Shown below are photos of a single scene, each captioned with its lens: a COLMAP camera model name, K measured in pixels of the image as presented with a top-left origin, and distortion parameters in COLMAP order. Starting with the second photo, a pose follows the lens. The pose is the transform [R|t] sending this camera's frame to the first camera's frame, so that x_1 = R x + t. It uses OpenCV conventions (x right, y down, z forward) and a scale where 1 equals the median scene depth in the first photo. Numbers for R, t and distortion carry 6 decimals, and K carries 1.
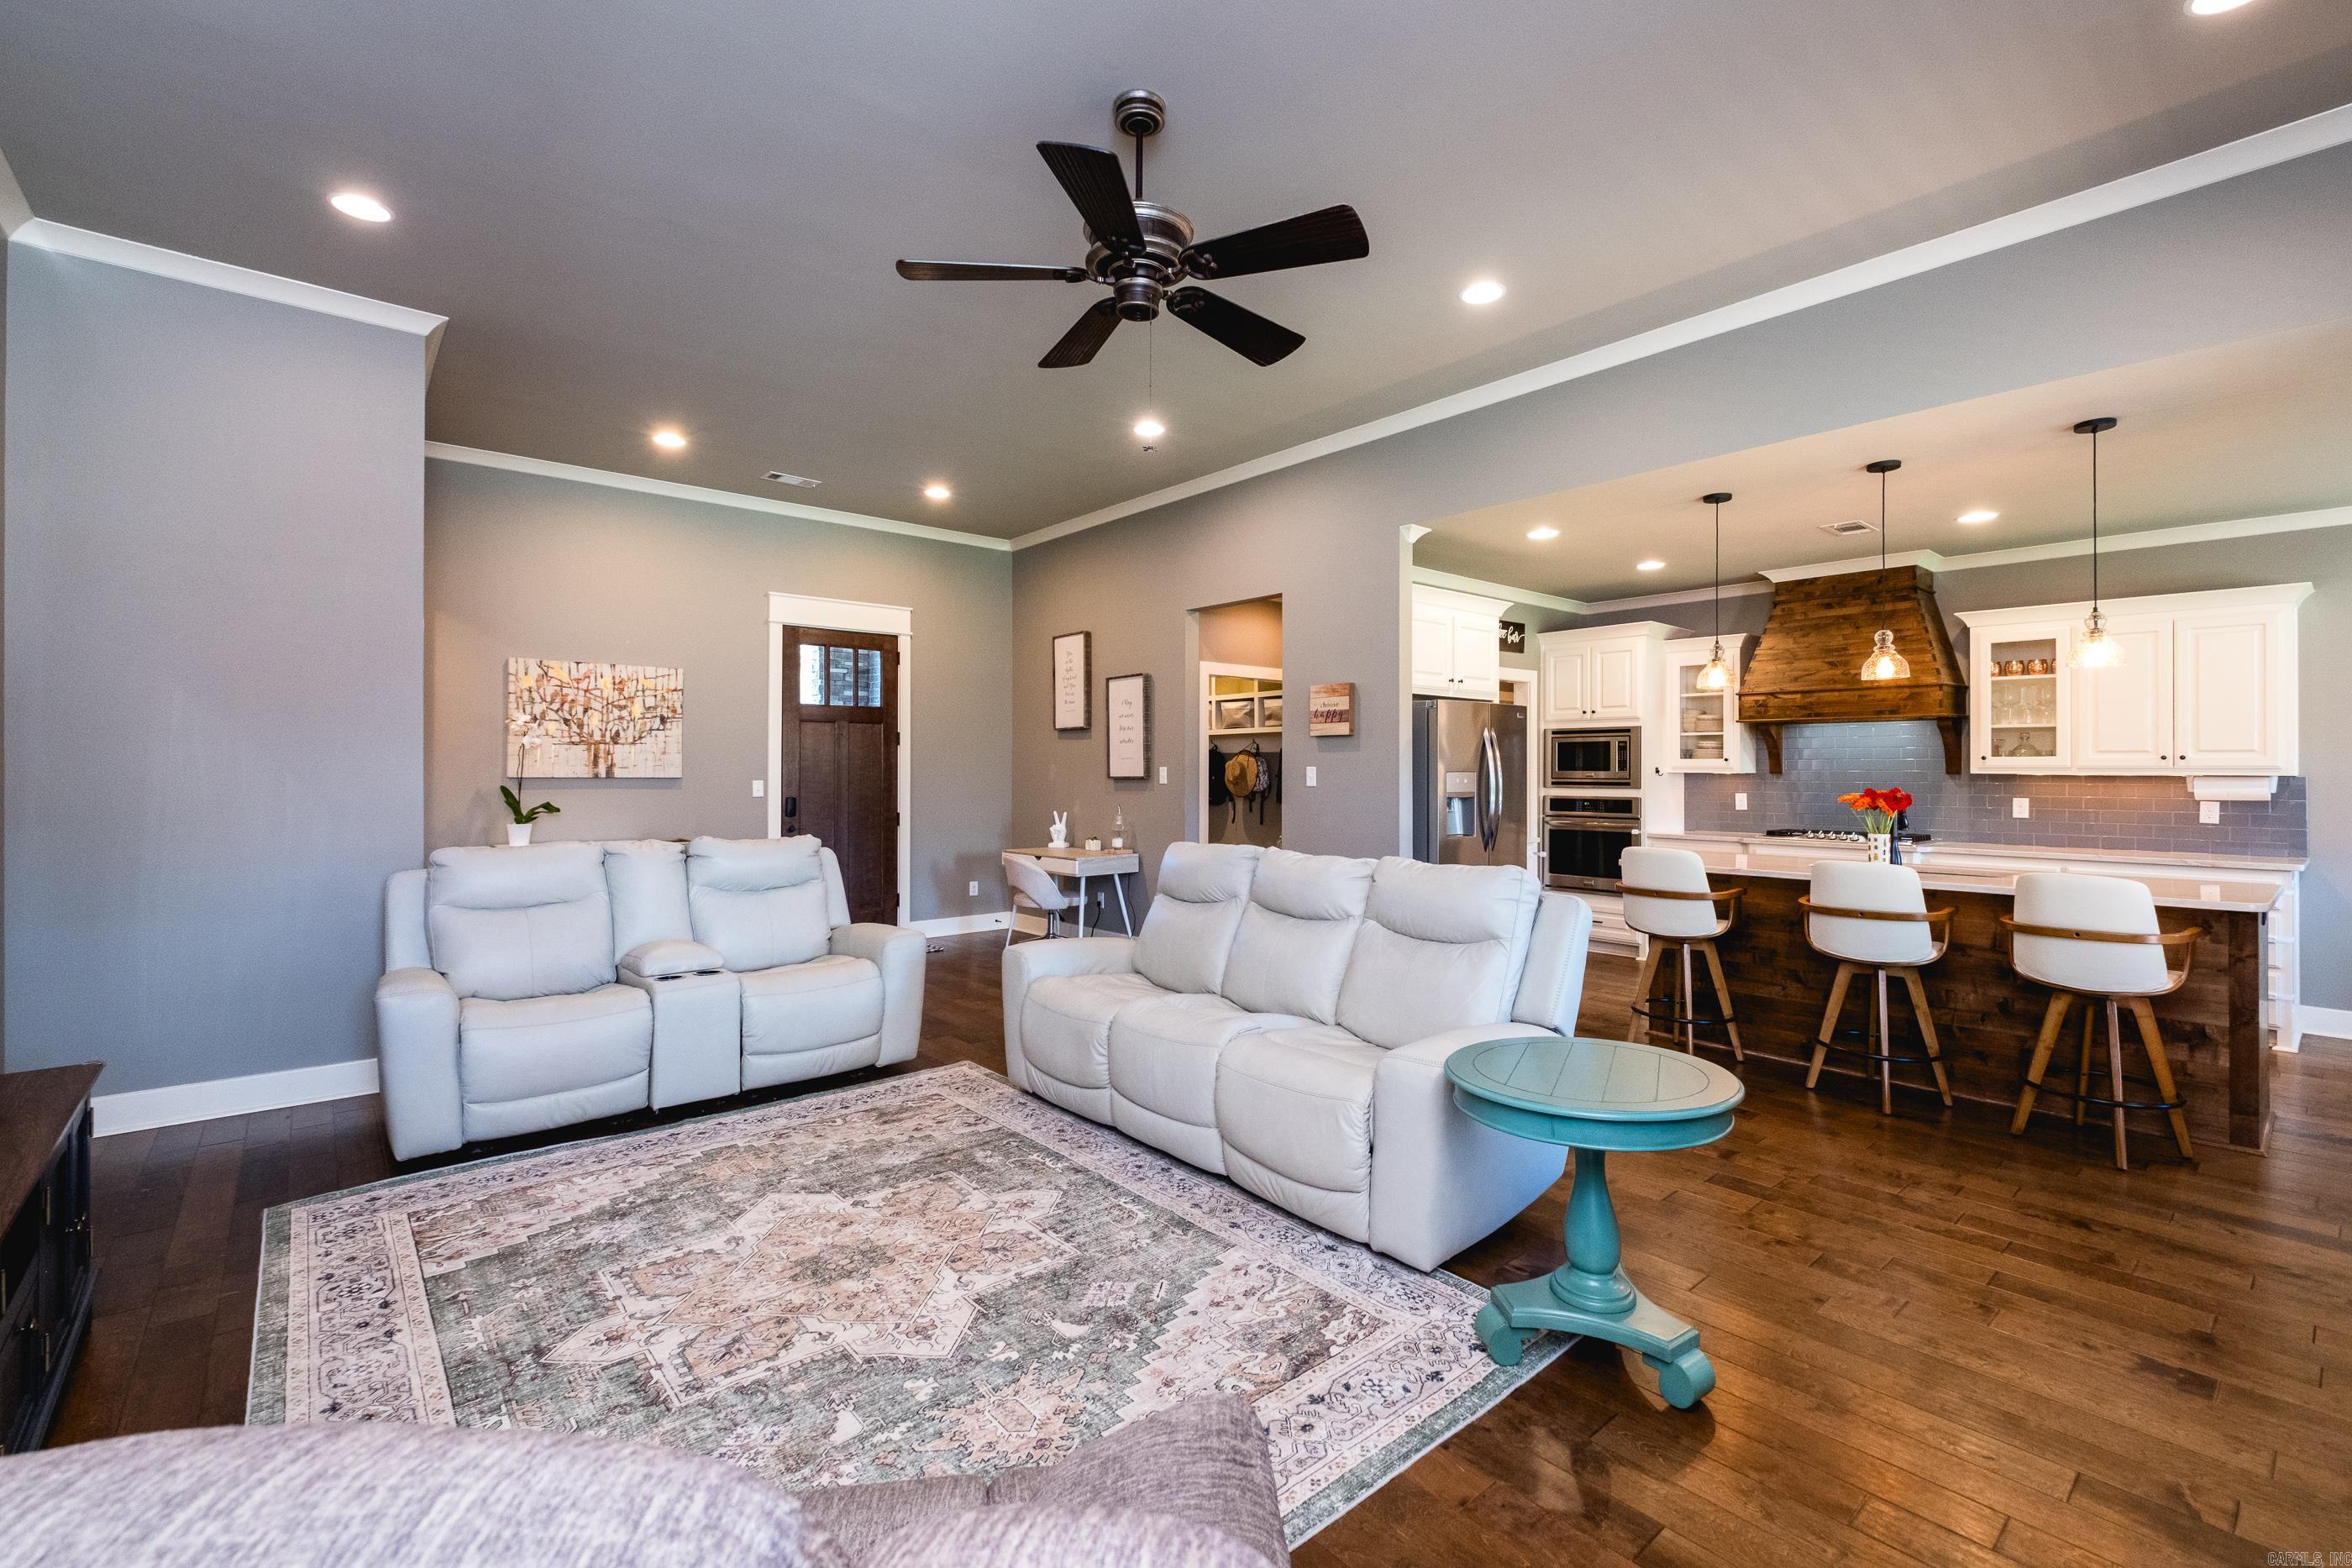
lens RADIAL K [[1025.4, 0, 1187.8], [0, 1025.4, 773.8], [0, 0, 1]] dist [0.012068, -0.009705]
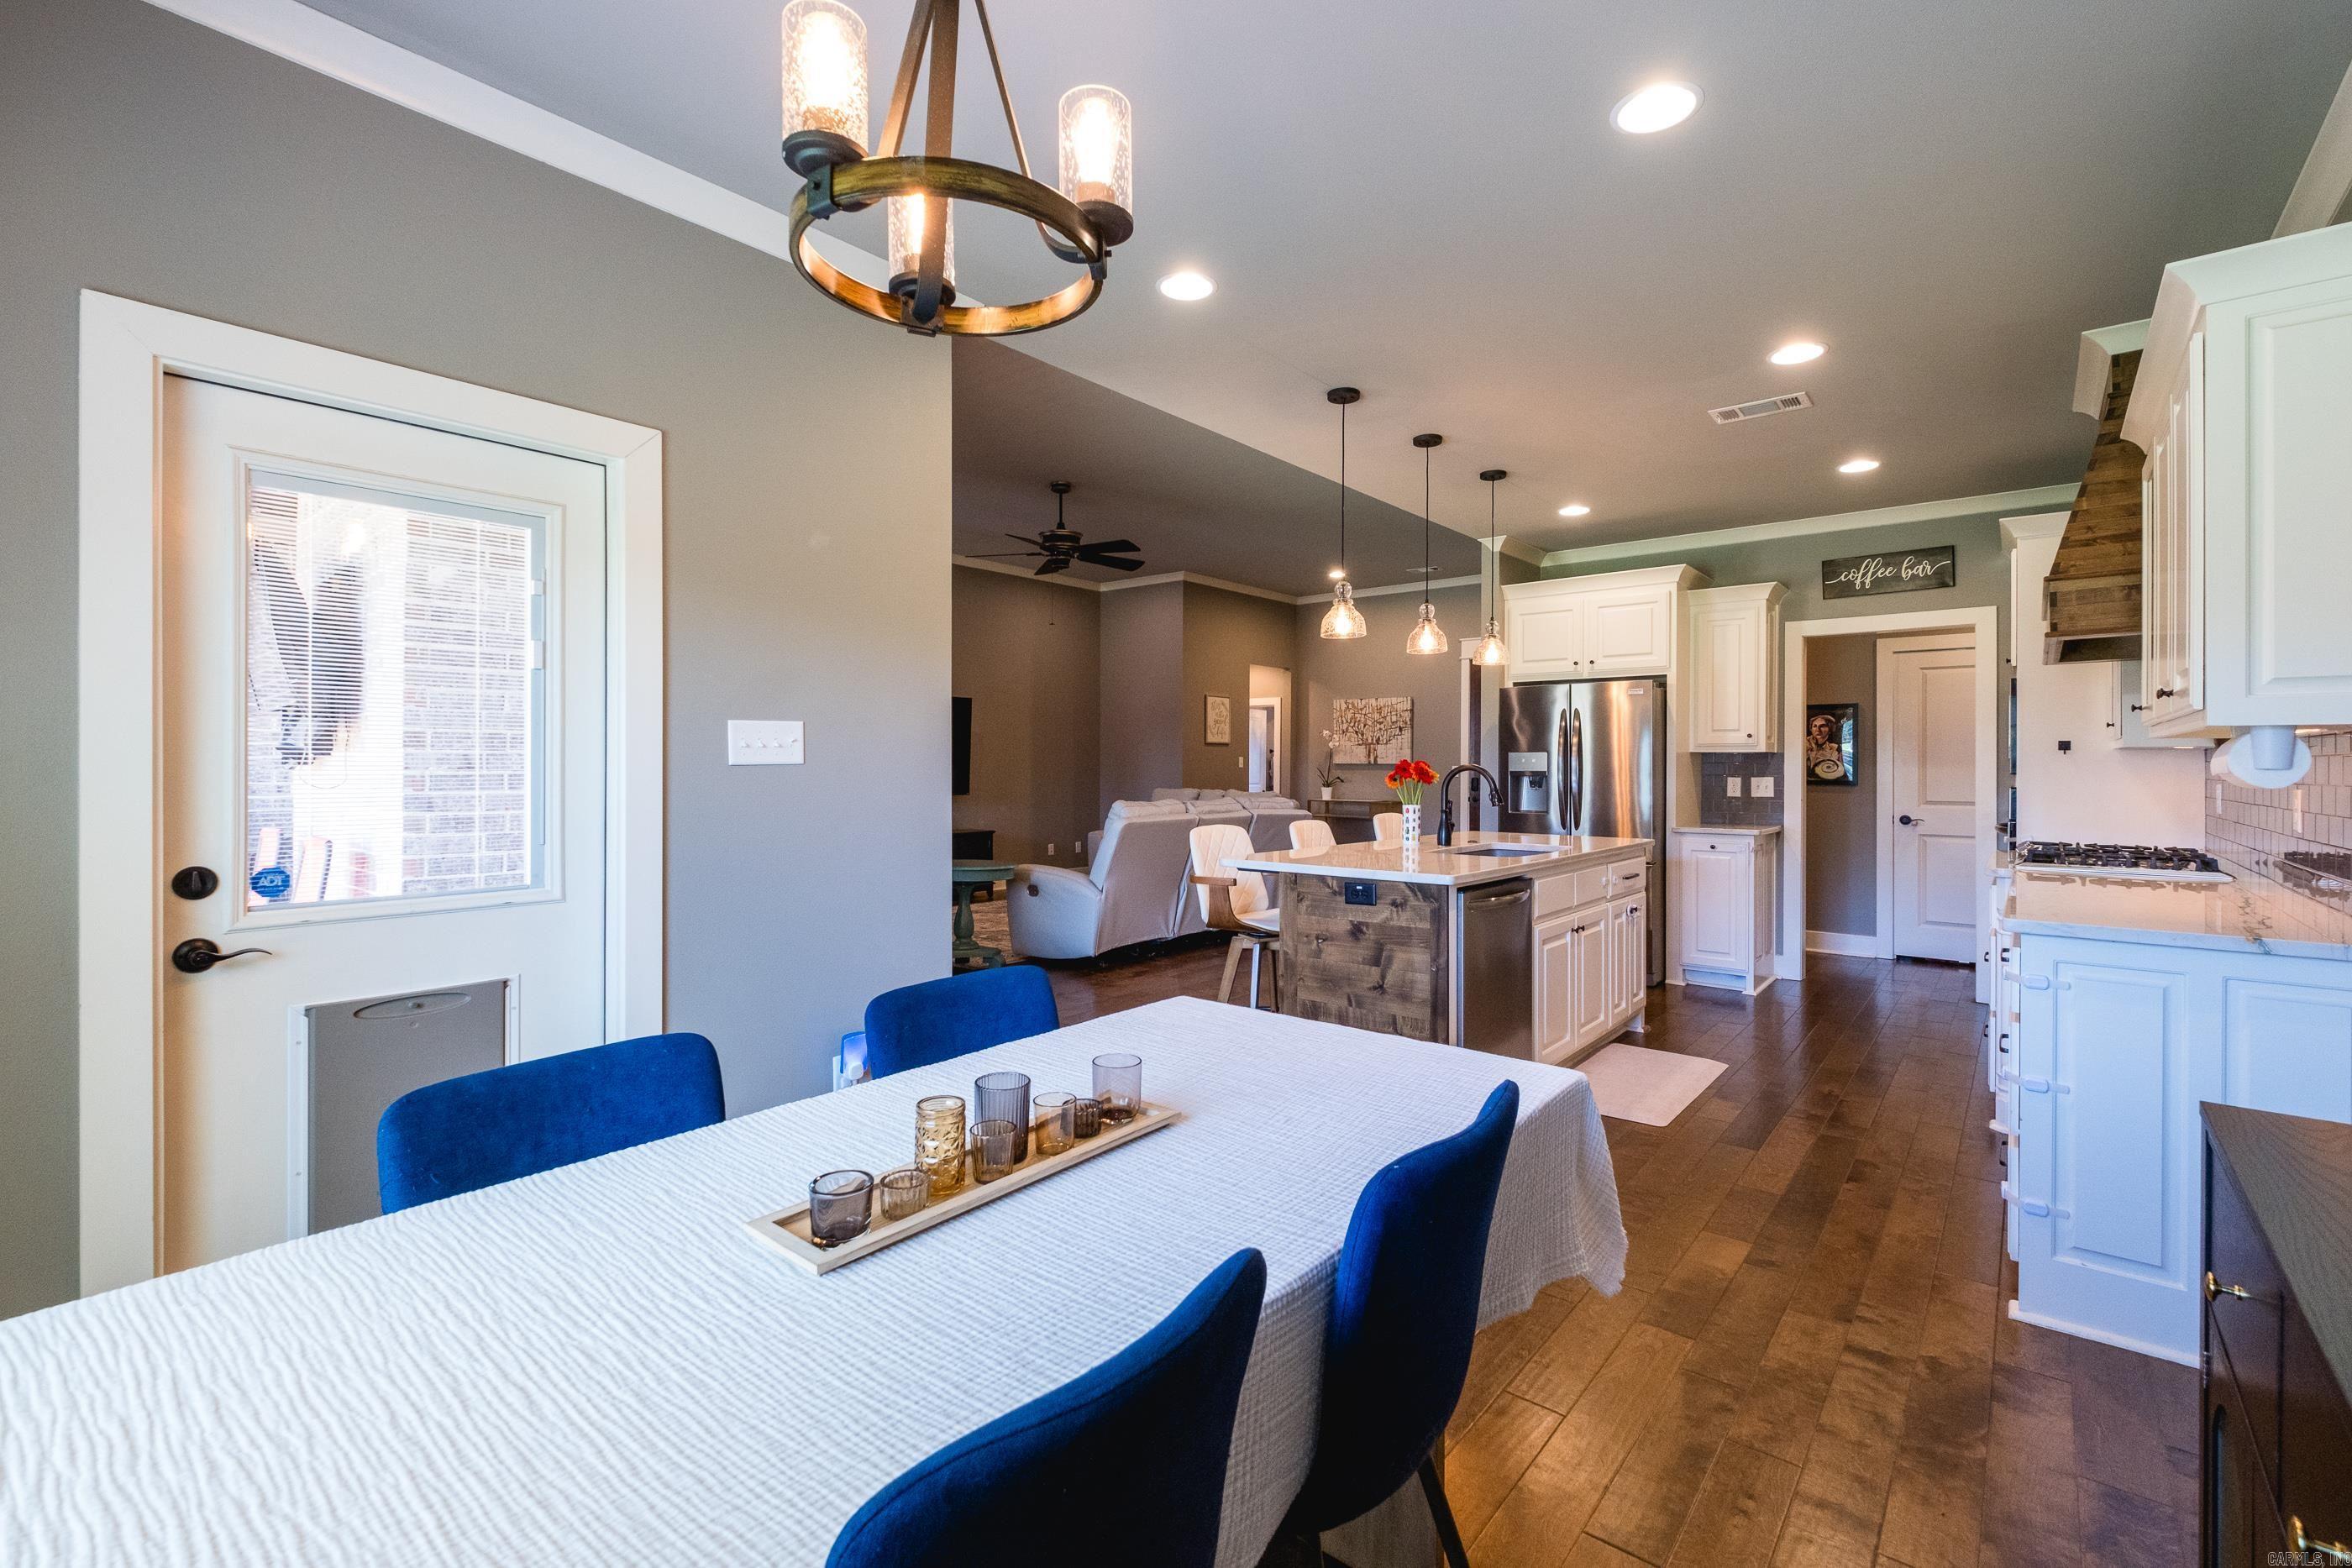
lens RADIAL K [[1025.4, 0, 1187.8], [0, 1025.4, 773.8], [0, 0, 1]] dist [0.012068, -0.009705]
pose [[0.164697, 0.004083, -0.986336, 1.854366], [-0.006341, 0.999975, 0.003080, 0.028954], [0.986324, 0.005747, 0.164718, 0.692028]]
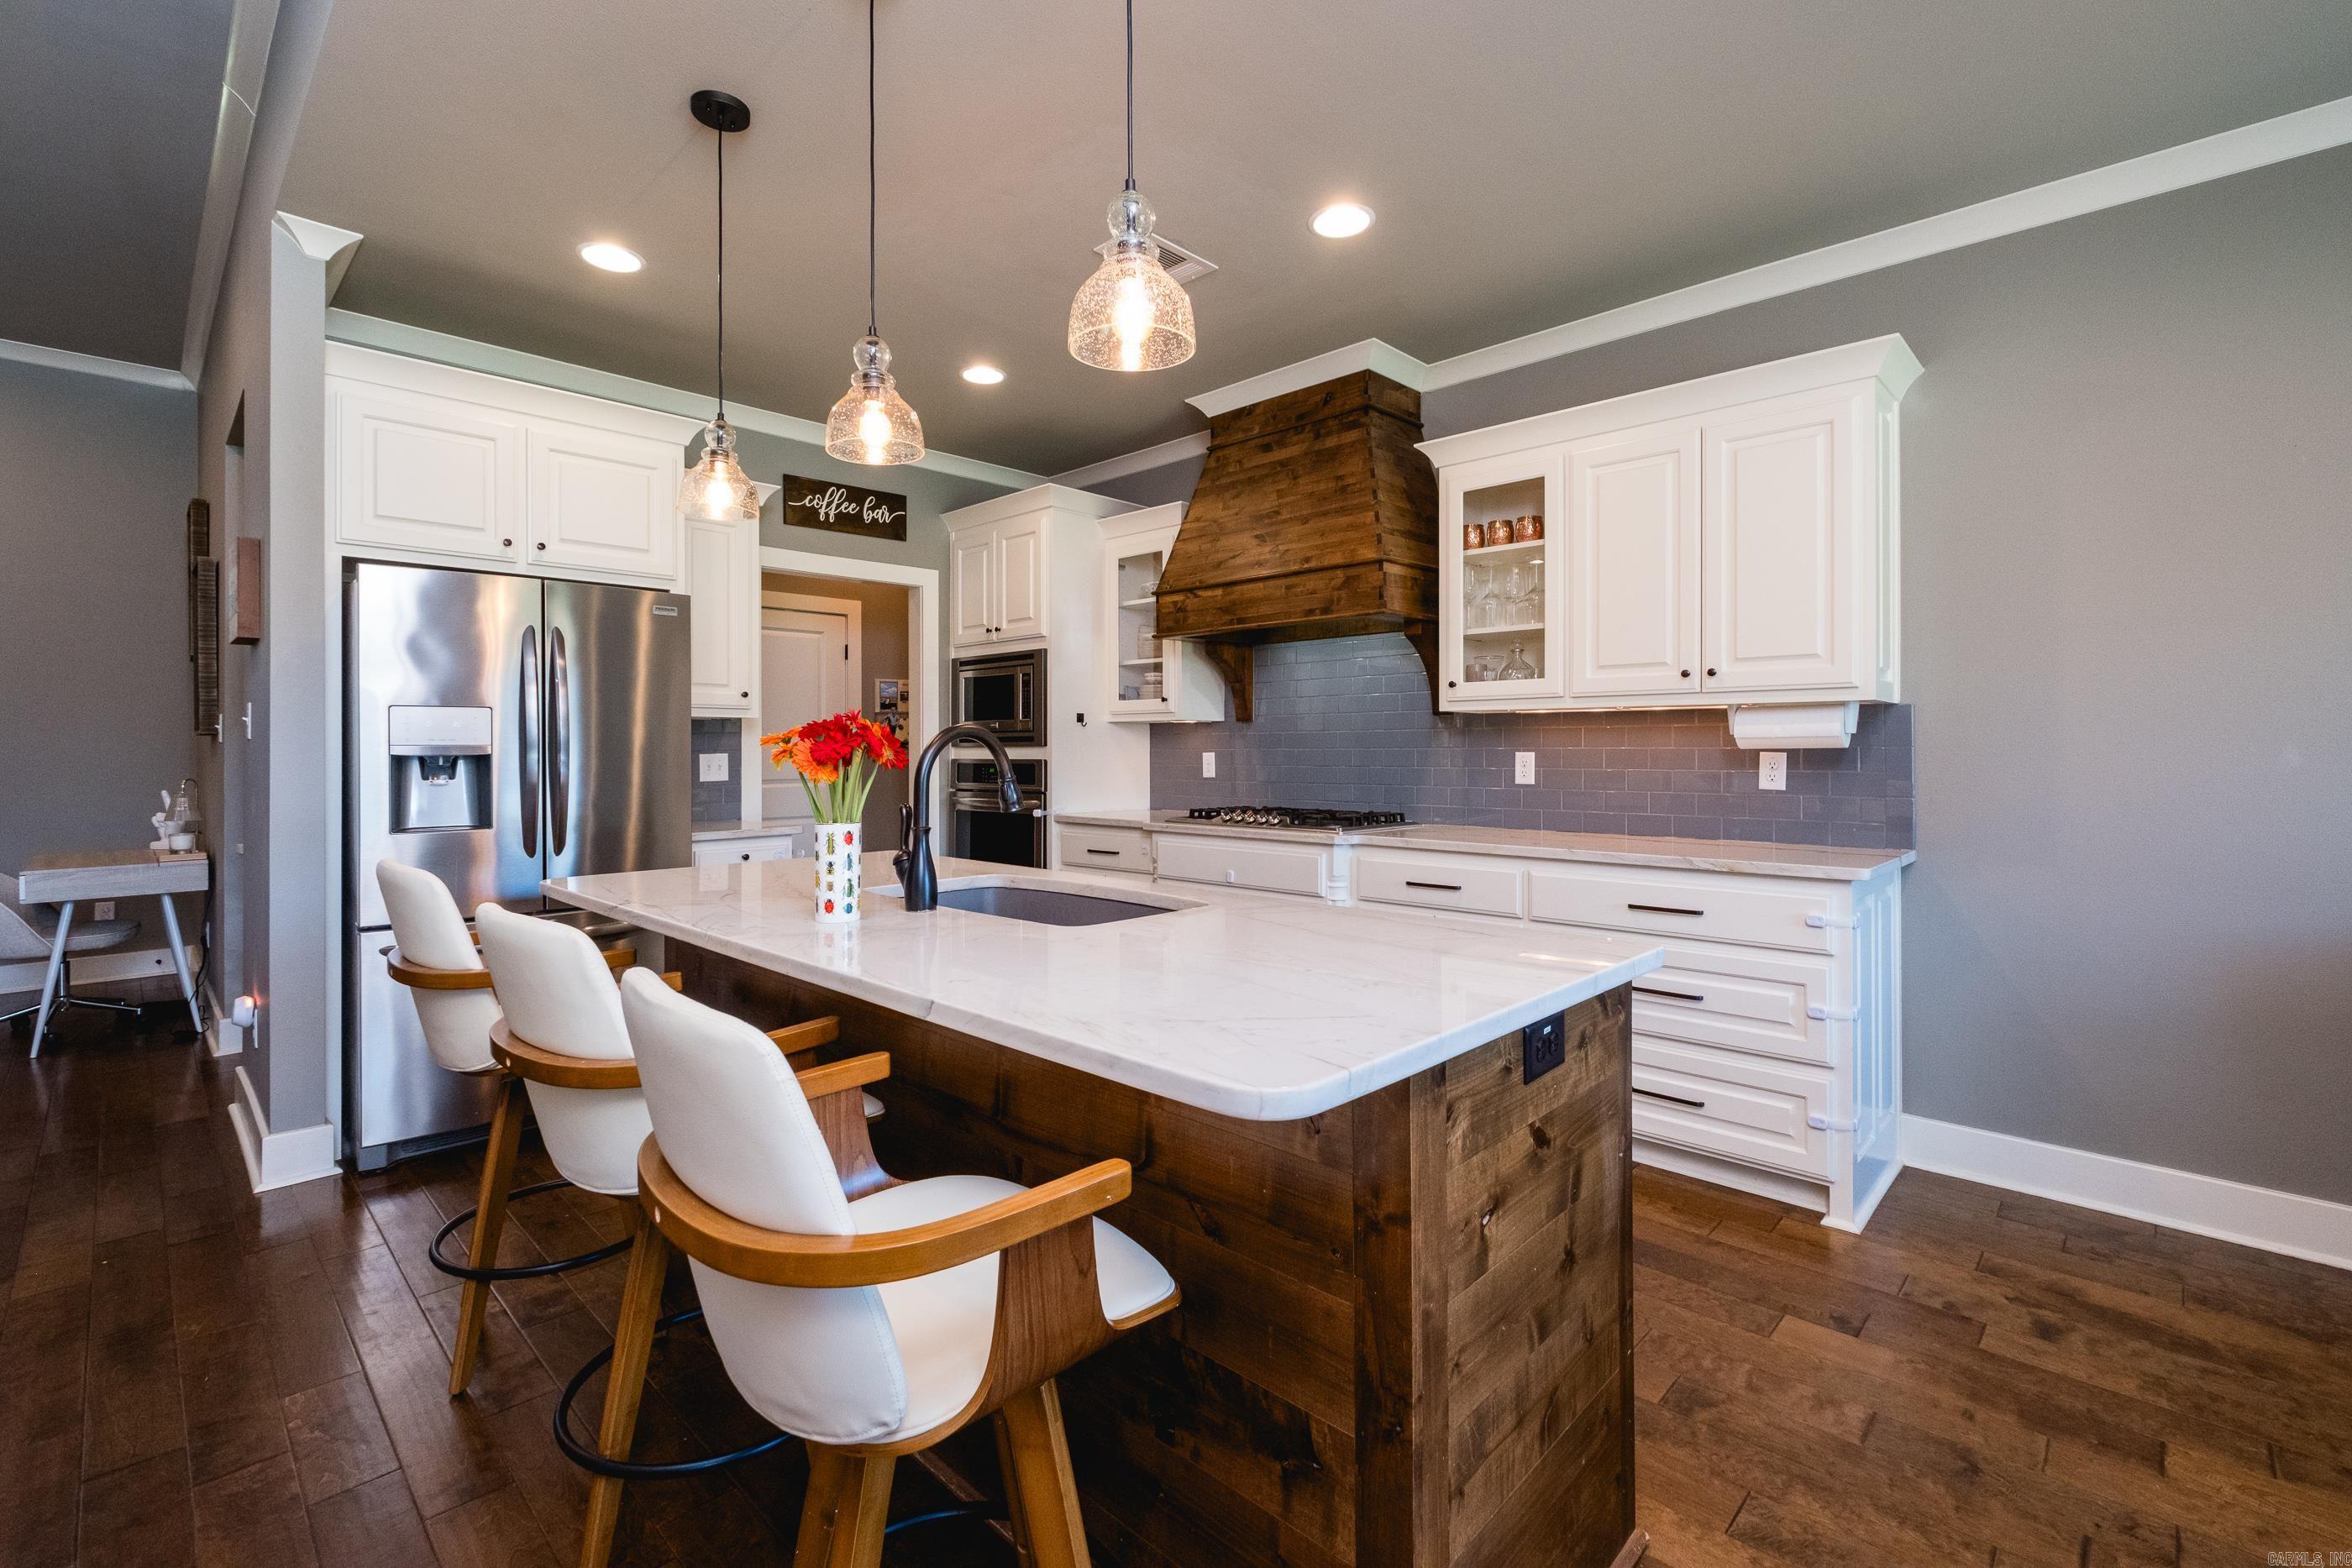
lens RADIAL K [[1027.0, 0, 1197.4], [0, 1027.0, 749.6], [0, 0, 1]] dist [0.001892, 0.000270]
pose [[0.995855, -0.006209, 0.090740, 0.882028], [0.006438, 0.999977, -0.002231, 0.034842], [-0.090724, 0.002805, 0.995872, 0.650100]]
